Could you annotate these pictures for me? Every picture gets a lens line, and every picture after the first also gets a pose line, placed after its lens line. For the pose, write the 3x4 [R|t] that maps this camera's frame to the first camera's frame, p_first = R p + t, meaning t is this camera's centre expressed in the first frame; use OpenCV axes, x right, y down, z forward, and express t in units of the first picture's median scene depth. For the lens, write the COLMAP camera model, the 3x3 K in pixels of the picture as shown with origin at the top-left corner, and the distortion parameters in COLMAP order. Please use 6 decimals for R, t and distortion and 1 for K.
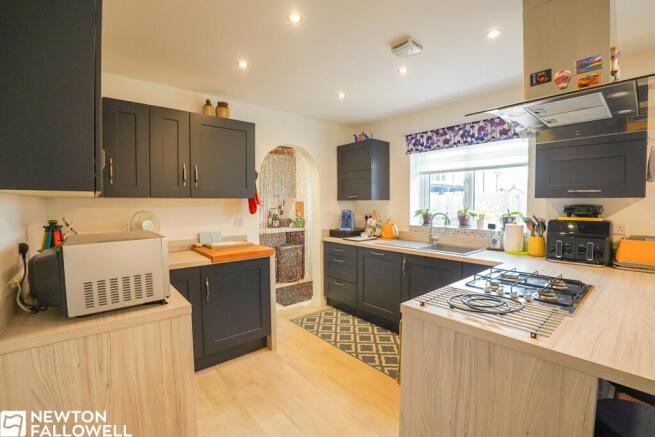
lens RADIAL K [[289.1, 0, 332.6], [0, 289.1, 220.5], [0, 0, 1]] dist [-0.044321, 0.004777]
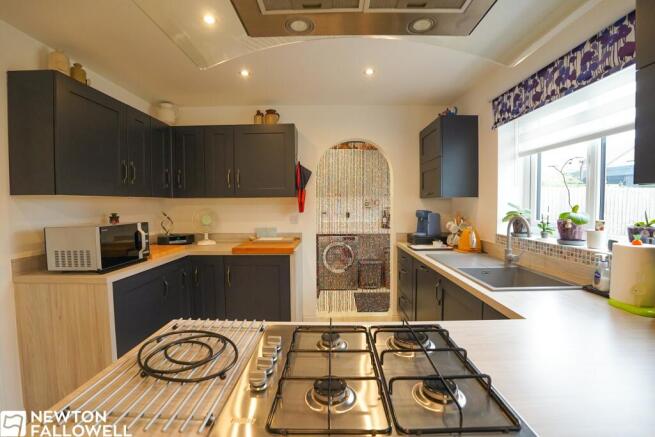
lens RADIAL K [[289.1, 0, 328.5], [0, 289.1, 224.2], [0, 0, 1]] dist [-0.044321, 0.004777]
pose [[0.756929, 0.045446, -0.651915, 0.451168], [-0.037739, 0.998954, 0.025820, -0.010405], [0.652406, 0.005059, 0.757853, 0.272818]]
